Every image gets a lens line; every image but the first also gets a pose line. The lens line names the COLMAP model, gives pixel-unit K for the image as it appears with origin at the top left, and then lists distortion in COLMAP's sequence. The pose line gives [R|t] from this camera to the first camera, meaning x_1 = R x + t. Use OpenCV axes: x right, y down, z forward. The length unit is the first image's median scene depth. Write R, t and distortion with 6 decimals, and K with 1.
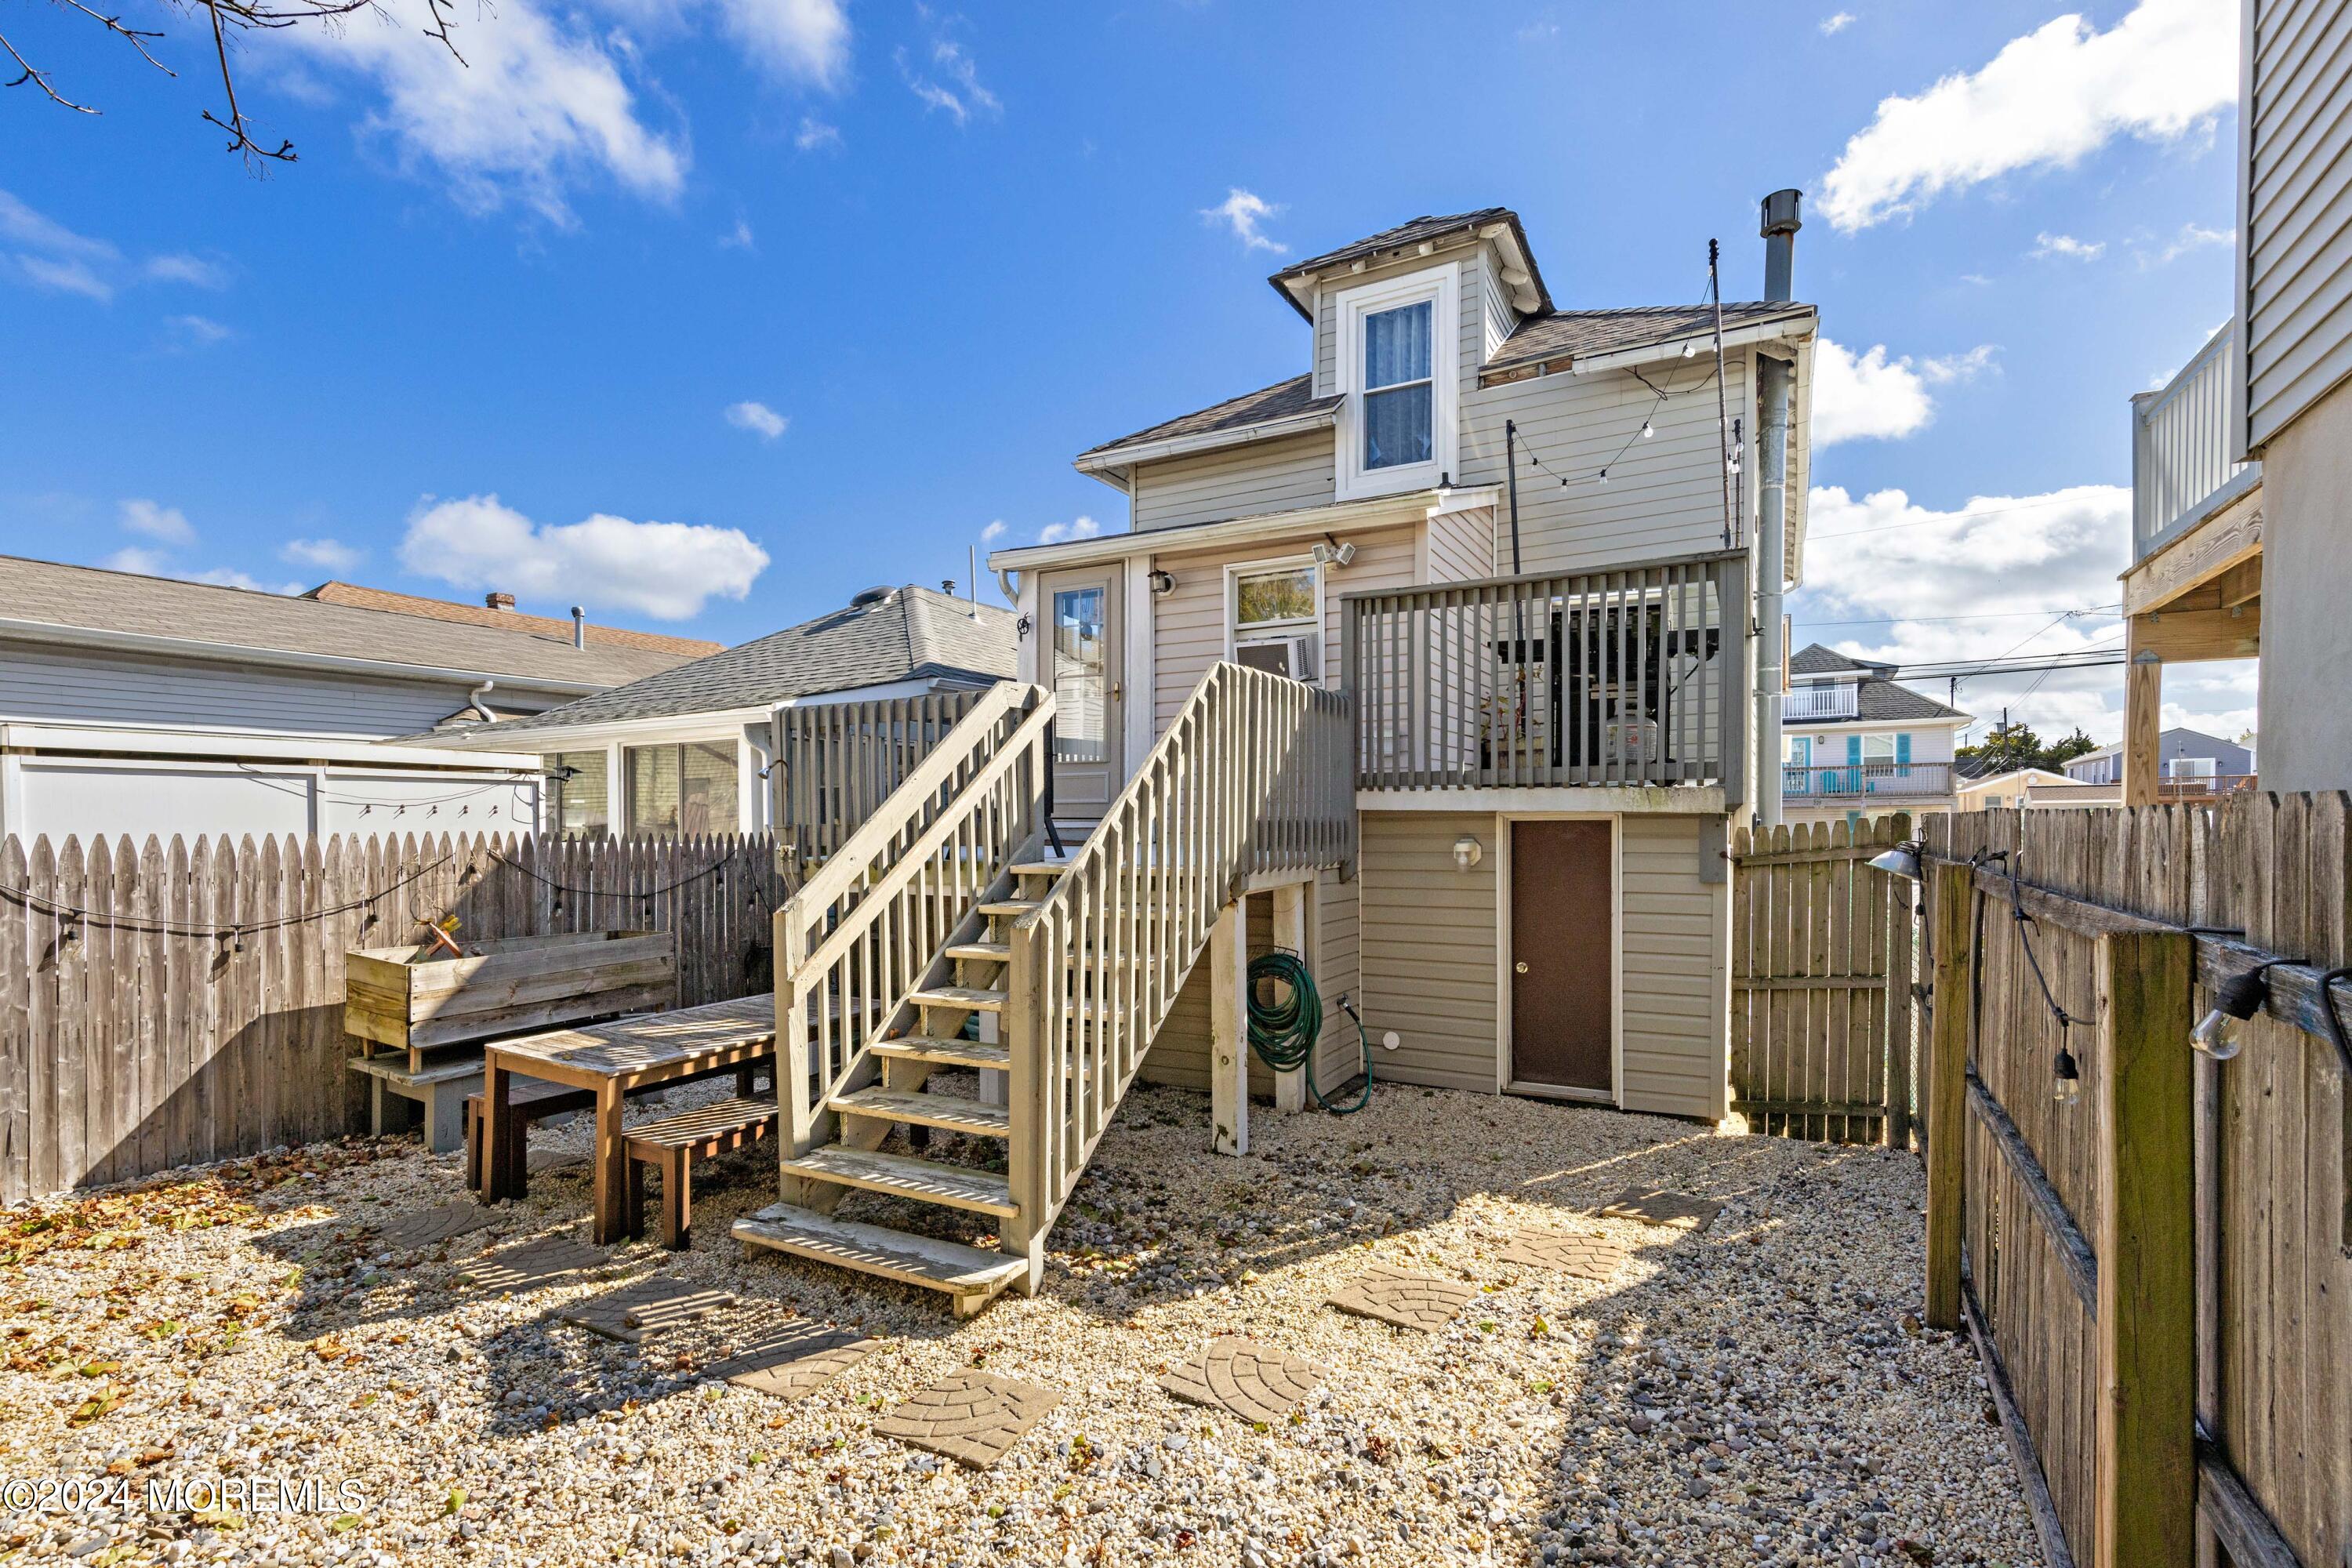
lens RADIAL K [[1084.7, 0, 1174.5], [0, 1084.7, 802.9], [0, 0, 1]] dist [0.000709, -0.000047]
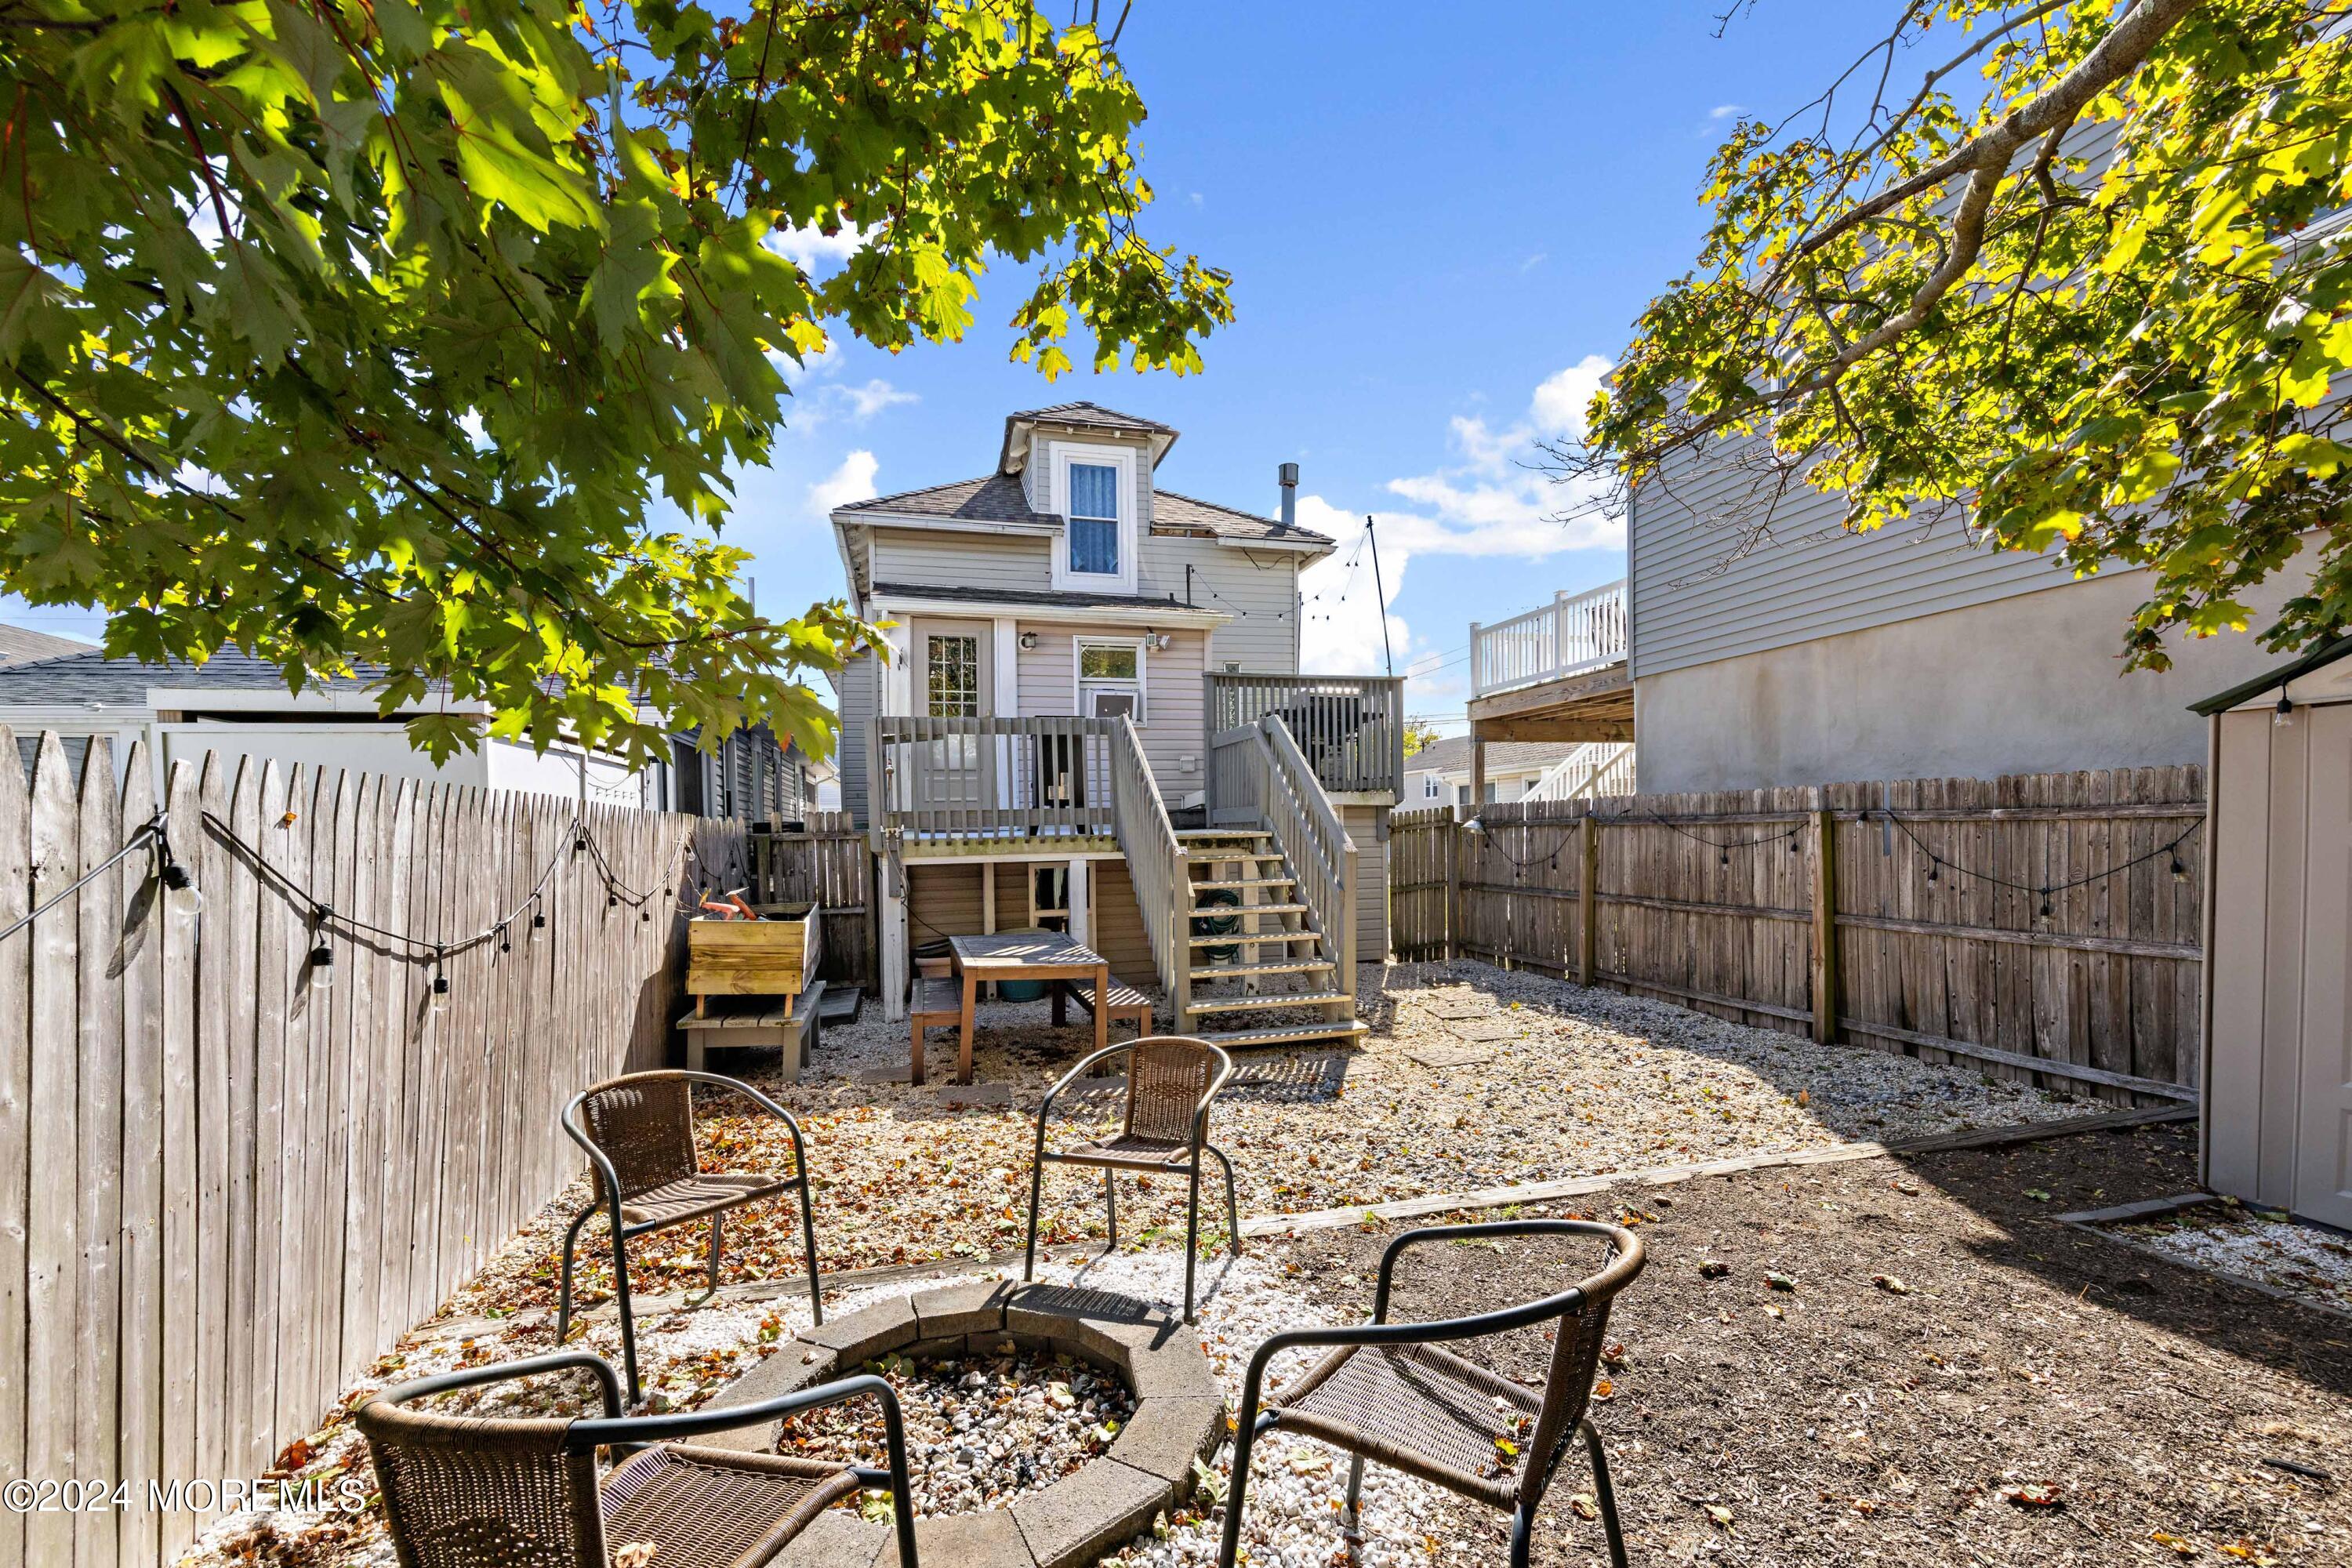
lens RADIAL K [[990.3, 0, 1175.8], [0, 990.3, 802.4], [0, 0, 1]] dist [-0.000166, 0.000023]
pose [[0.721090, 0.011857, 0.692740, -0.817013], [0.002761, 0.999796, -0.019987, 0.030670], [-0.692836, 0.016325, 0.720910, -0.039085]]
